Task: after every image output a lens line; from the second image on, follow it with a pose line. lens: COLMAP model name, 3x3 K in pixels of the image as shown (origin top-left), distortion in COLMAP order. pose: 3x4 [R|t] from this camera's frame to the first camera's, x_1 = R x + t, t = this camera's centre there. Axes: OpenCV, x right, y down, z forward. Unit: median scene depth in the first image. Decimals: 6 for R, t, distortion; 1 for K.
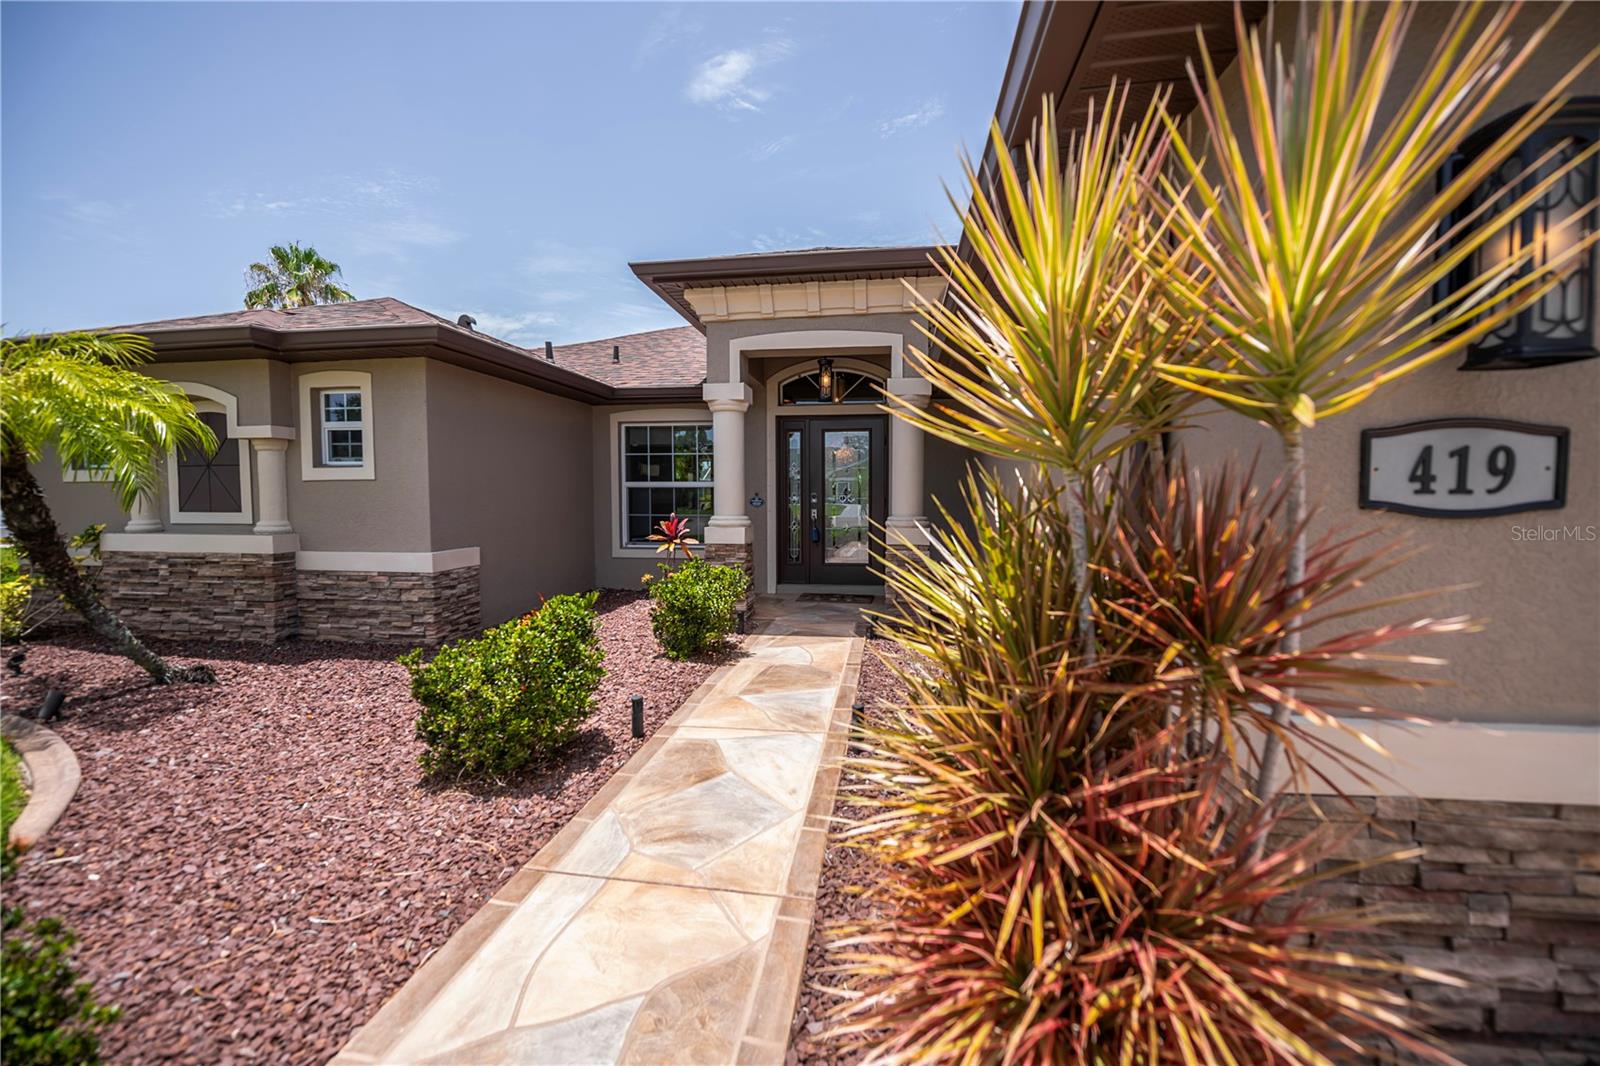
lens RADIAL K [[642.6, 0, 810.0], [0, 642.6, 524.3], [0, 0, 1]] dist [-0.016110, -0.002133]
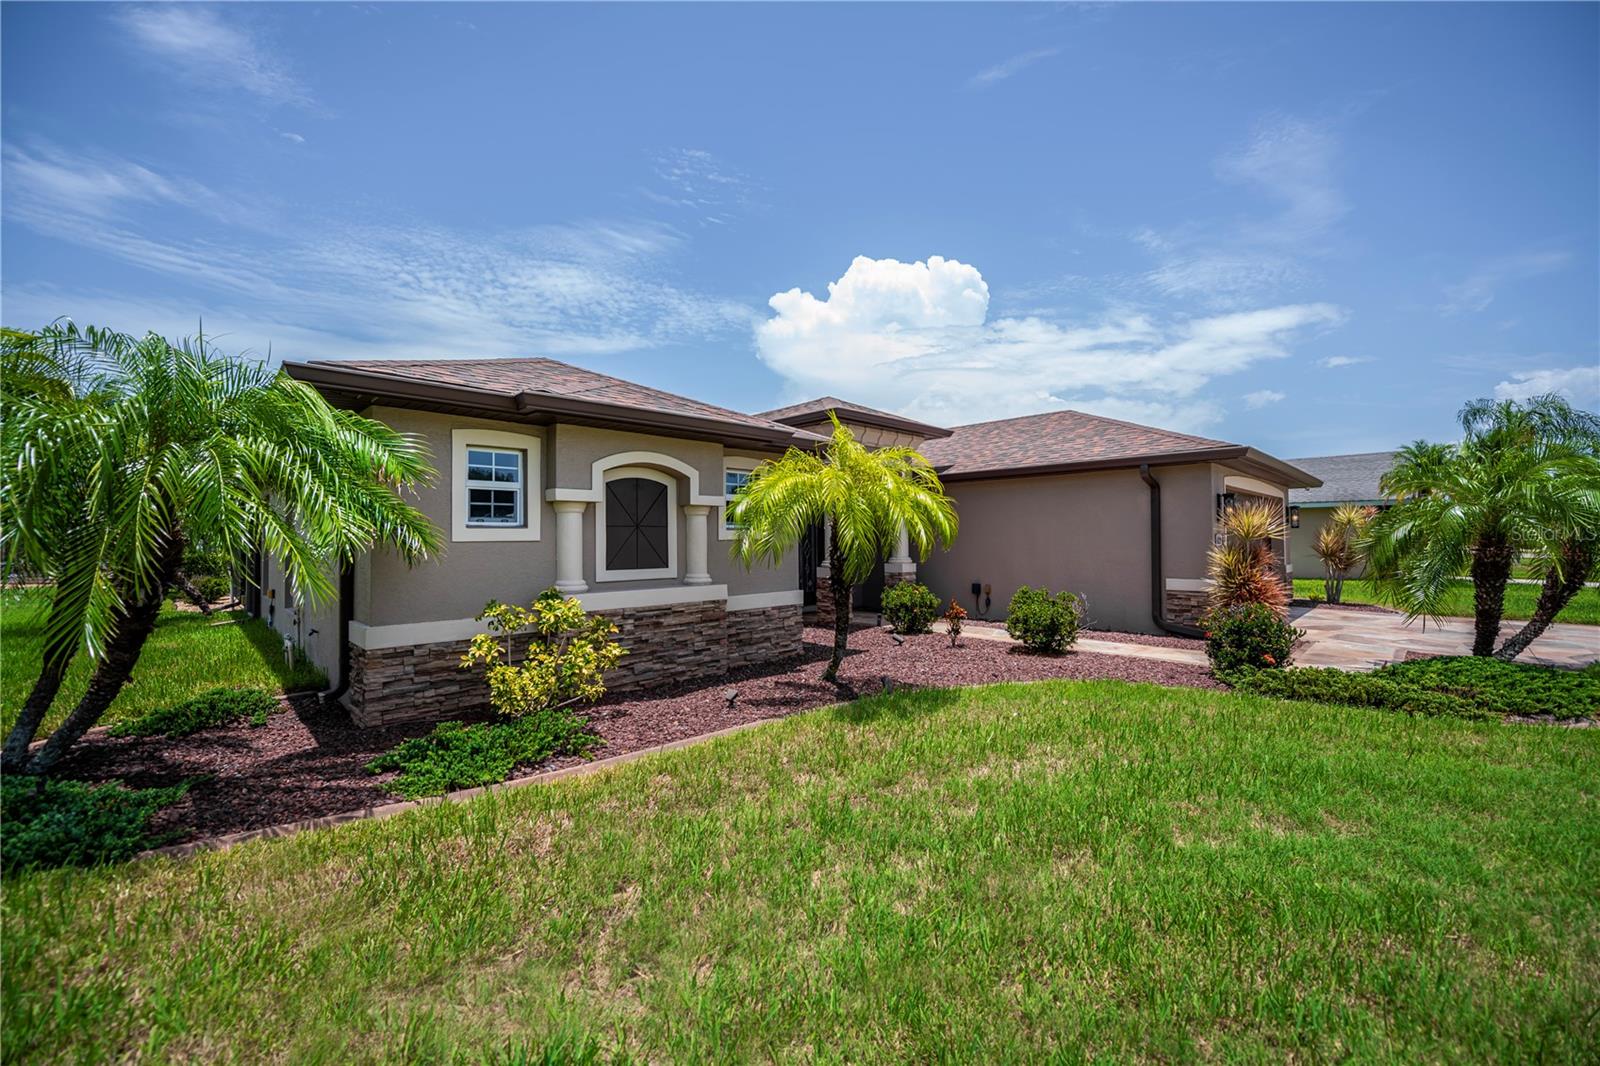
lens RADIAL K [[642.6, 0, 801.4], [0, 642.6, 534.0], [0, 0, 1]] dist [-0.016110, -0.002133]
pose [[0.603312, 0.002717, 0.797500, -1.868648], [0.047154, 0.998123, -0.039073, -0.025955], [-0.796110, 0.061179, 0.602052, 0.125224]]
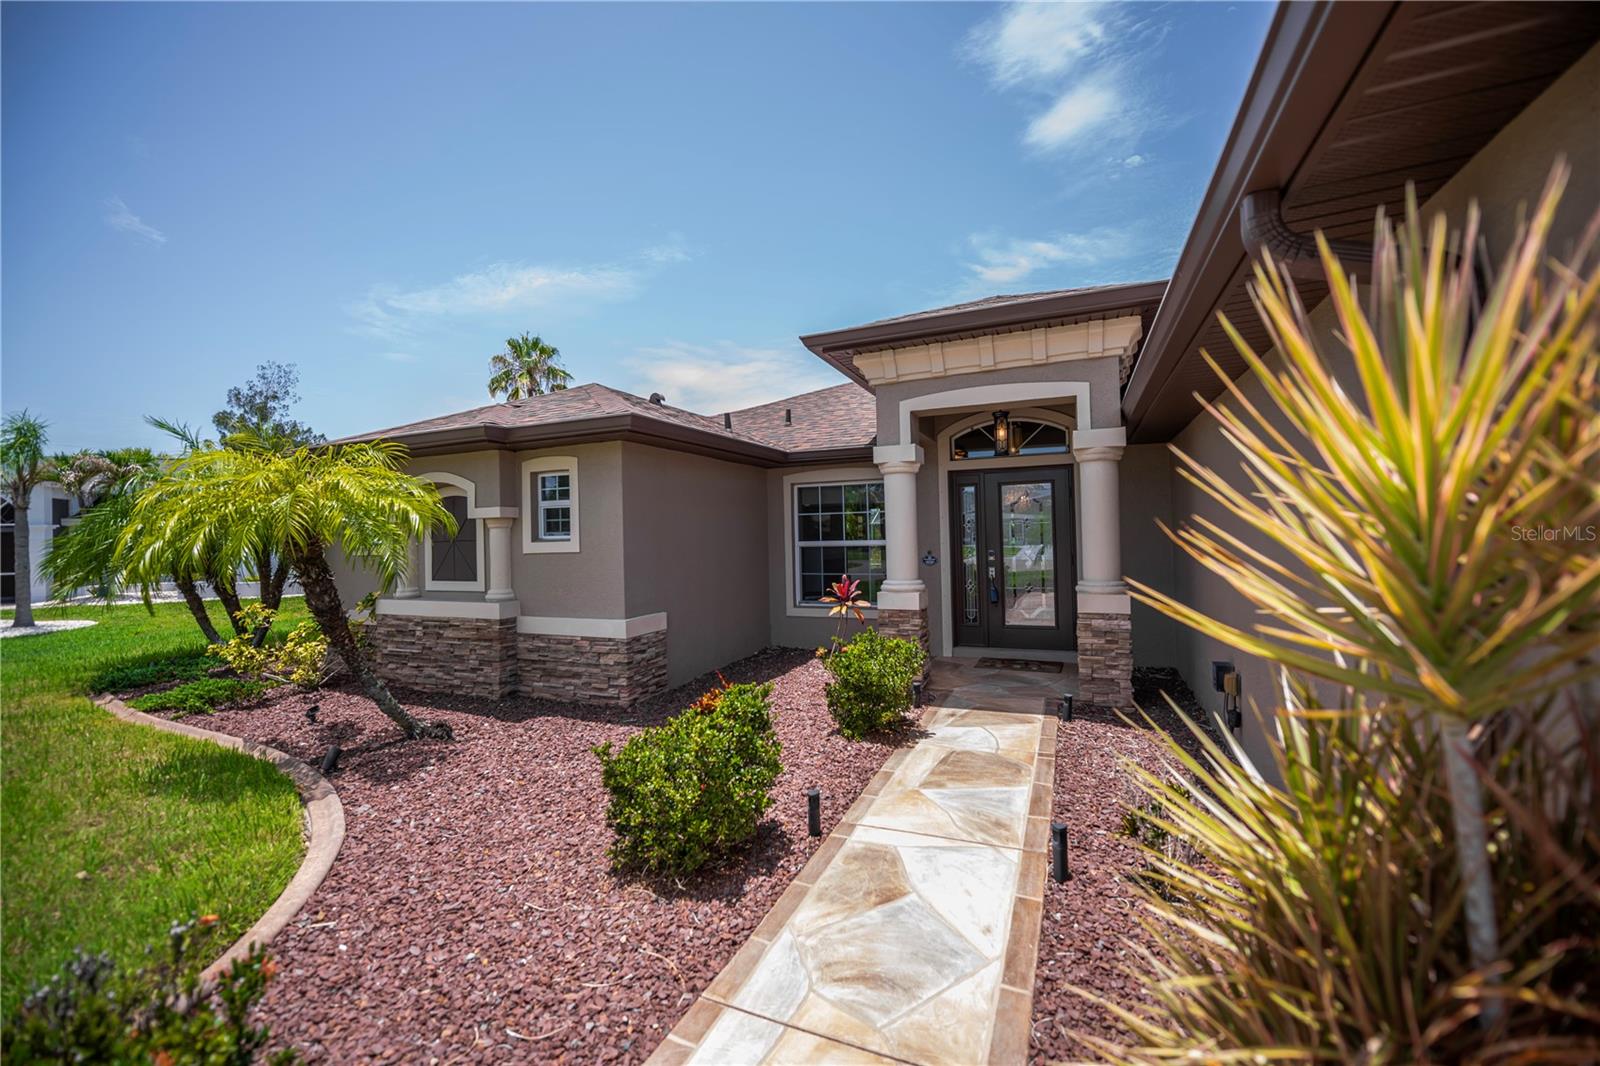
lens RADIAL K [[642.6, 0, 807.7], [0, 642.6, 524.2], [0, 0, 1]] dist [-0.016110, -0.002133]
pose [[0.965095, -0.026435, -0.260561, -0.011974], [0.010216, 0.997936, -0.063406, -0.047626], [0.261699, 0.058531, 0.963373, 0.033995]]
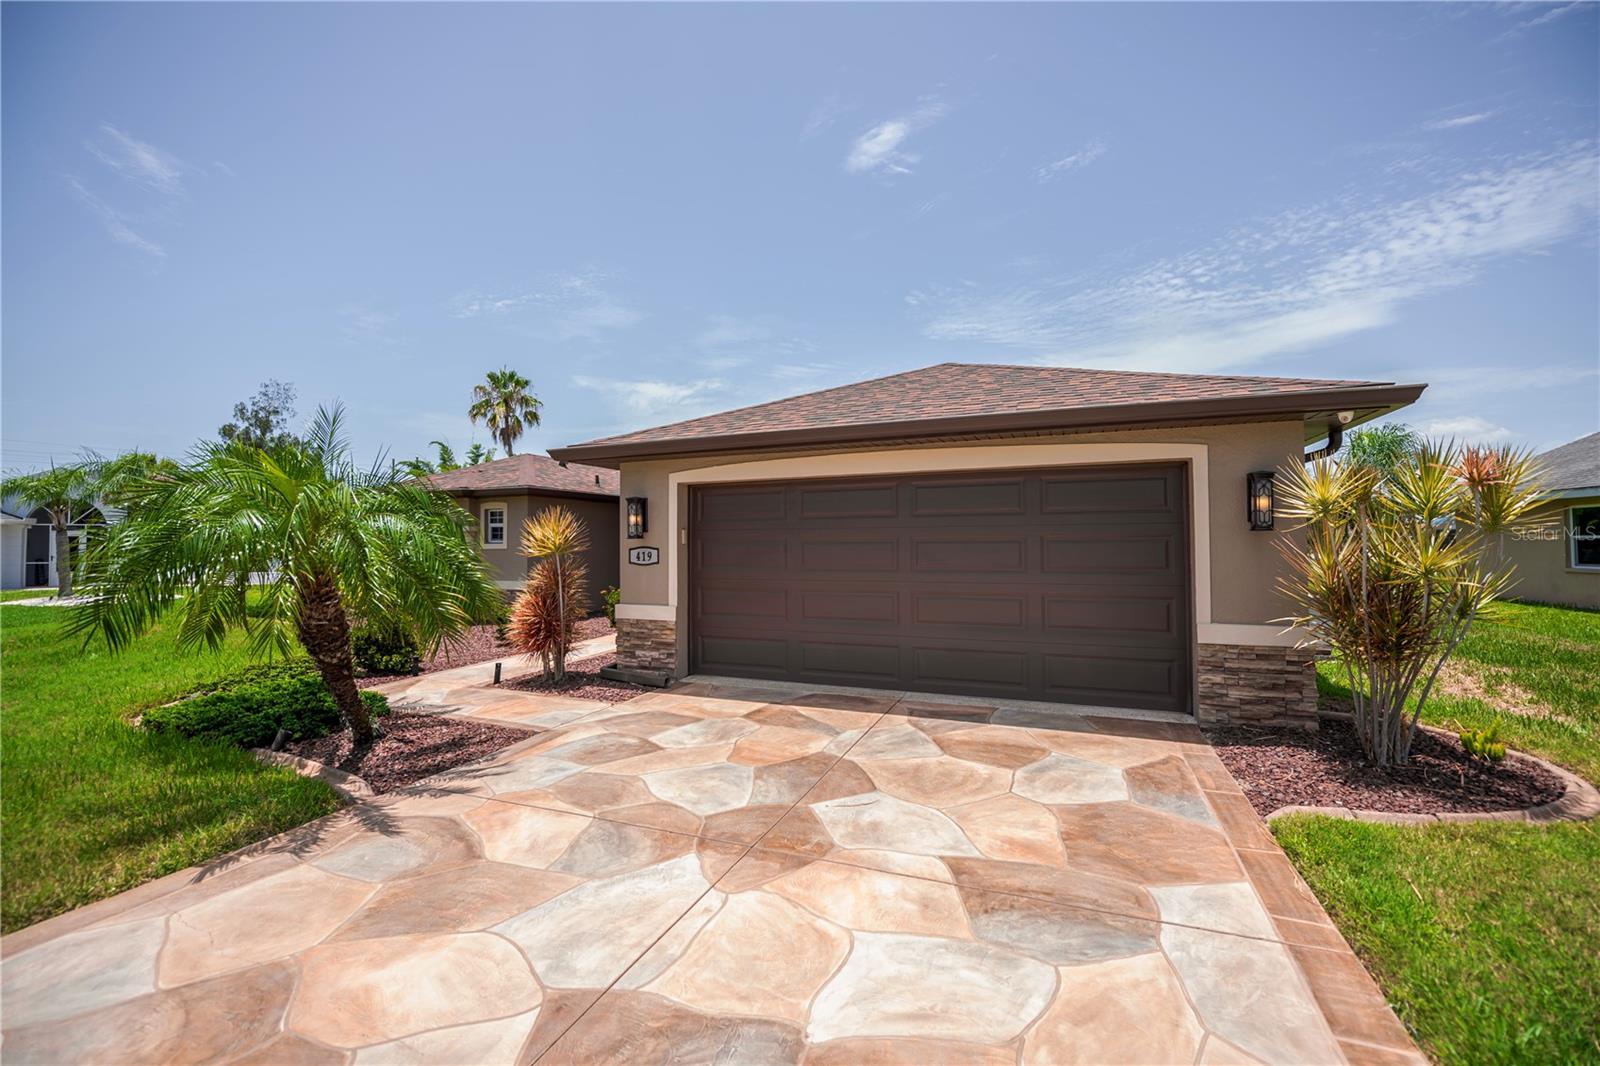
lens RADIAL K [[642.6, 0, 810.5], [0, 642.6, 530.1], [0, 0, 1]] dist [-0.016110, -0.002133]
pose [[0.972083, -0.010748, -0.234391, 0.980310], [-0.005858, 0.997527, -0.070038, 0.017395], [0.234564, 0.069456, 0.969616, -1.044068]]
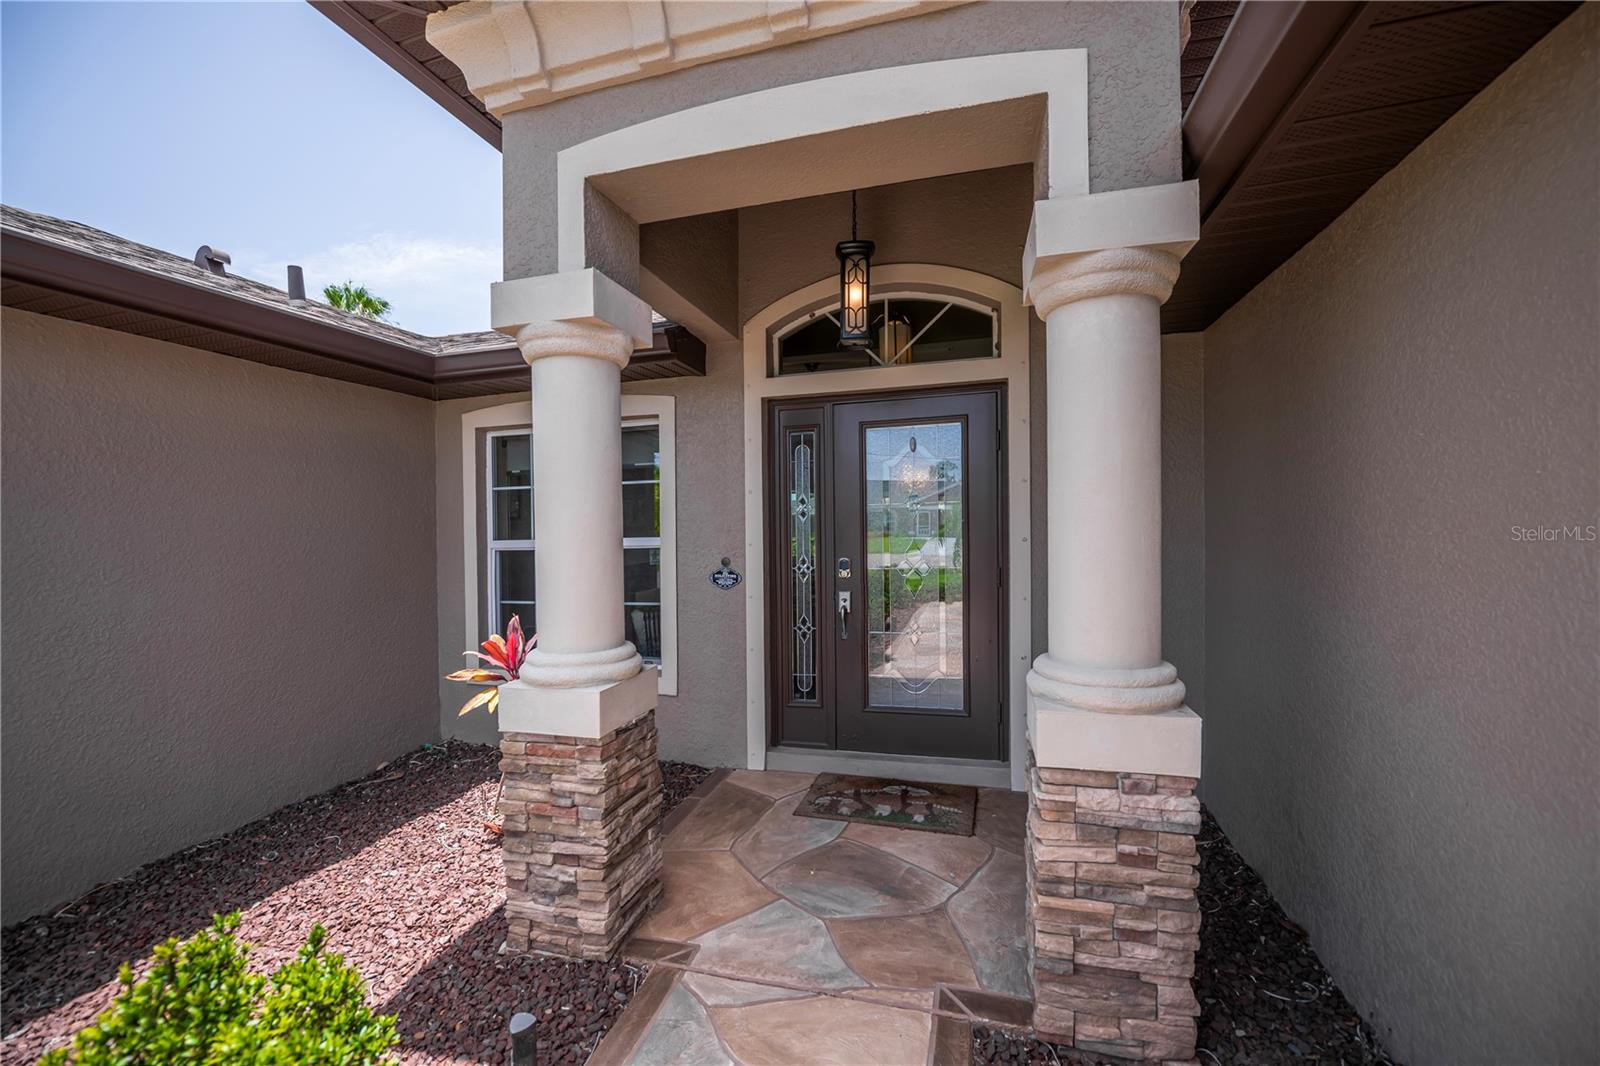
lens RADIAL K [[642.6, 0, 793.1], [0, 642.6, 550.4], [0, 0, 1]] dist [-0.016110, -0.002133]
pose [[0.988728, -0.011250, -0.149300, 0.063467], [0.009543, 0.999881, -0.012146, -0.078512], [0.149418, 0.010585, 0.988717, 0.833090]]
